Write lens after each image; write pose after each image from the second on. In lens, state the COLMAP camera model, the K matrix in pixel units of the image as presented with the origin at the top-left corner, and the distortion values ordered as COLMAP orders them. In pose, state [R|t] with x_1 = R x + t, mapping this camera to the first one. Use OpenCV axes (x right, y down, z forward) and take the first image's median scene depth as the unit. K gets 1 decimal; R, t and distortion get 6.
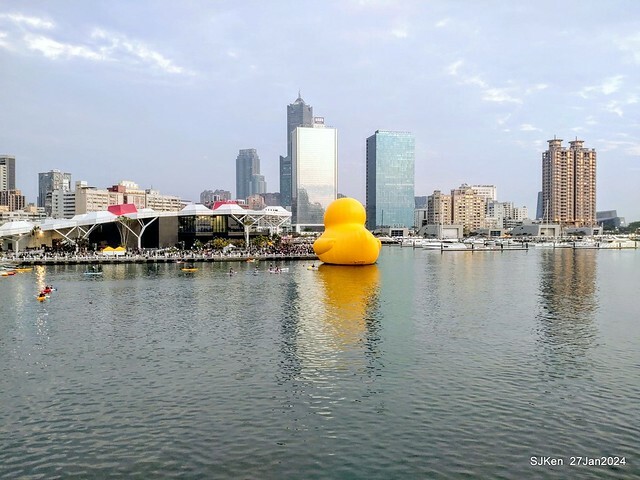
lens RADIAL K [[519.5, 0, 318.0], [0, 519.5, 246.8], [0, 0, 1]] dist [0.091234, -0.154535]
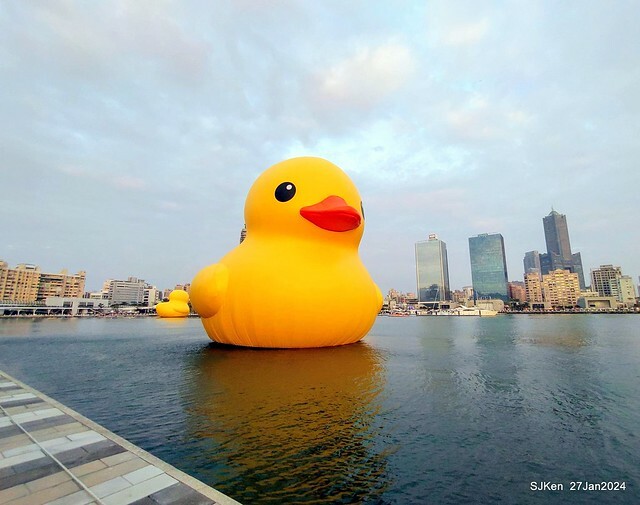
lens RADIAL K [[304.3, 0, 339.4], [0, 304.3, 265.1], [0, 0, 1]] dist [0.000679, 0.000284]
pose [[0.646664, -0.117164, -0.753723, 0.457294], [-0.018192, 0.985483, -0.168799, 0.005043], [0.762558, 0.122868, 0.635145, 0.179718]]
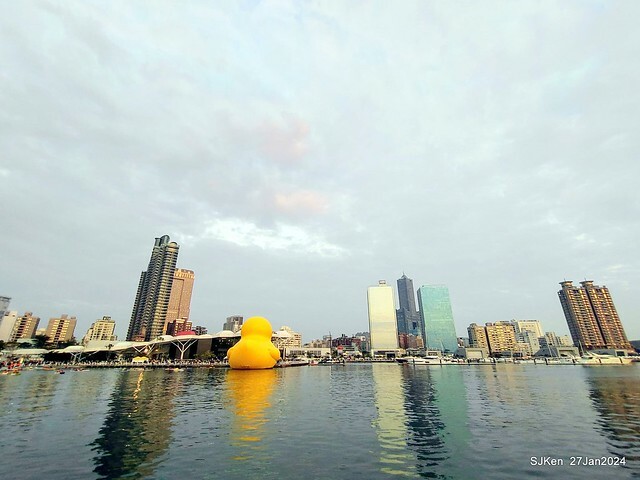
lens RADIAL K [[289.4, 0, 321.6], [0, 289.4, 241.5], [0, 0, 1]] dist [0.002411, 0.000310]
pose [[0.927997, -0.142095, -0.344428, 0.141508], [-0.009422, 0.915176, -0.402944, 0.008652], [0.372468, 0.377176, 0.847942, 0.094648]]
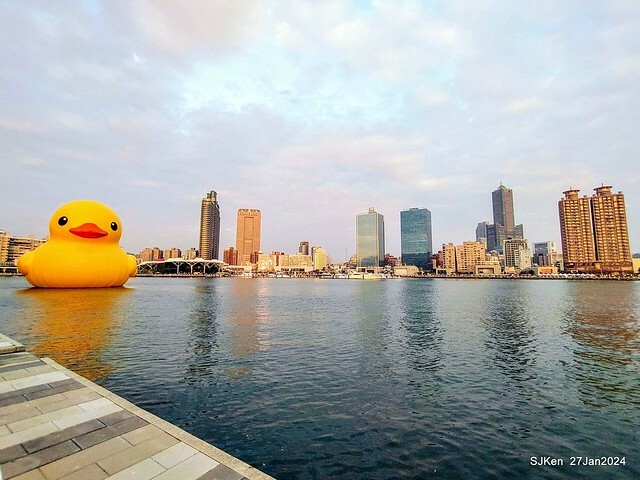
lens RADIAL K [[289.4, 0, 321.6], [0, 289.4, 241.5], [0, 0, 1]] dist [0.002411, 0.000310]
pose [[0.666438, -0.078195, -0.741449, 0.555594], [-0.031283, 0.990676, -0.132597, 0.004343], [0.744904, 0.111563, 0.657778, 0.203109]]
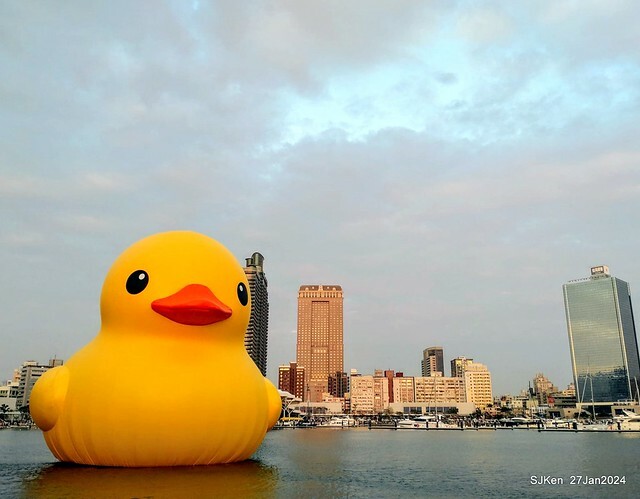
lens RADIAL K [[574.5, 0, 330.5], [0, 574.5, 236.9], [0, 0, 1]] dist [0.111536, -0.204391]
pose [[0.501464, -0.259271, -0.825416, 0.499146], [-0.028147, 0.948648, -0.315079, 0.004836], [0.864720, 0.181234, 0.468415, 0.186046]]
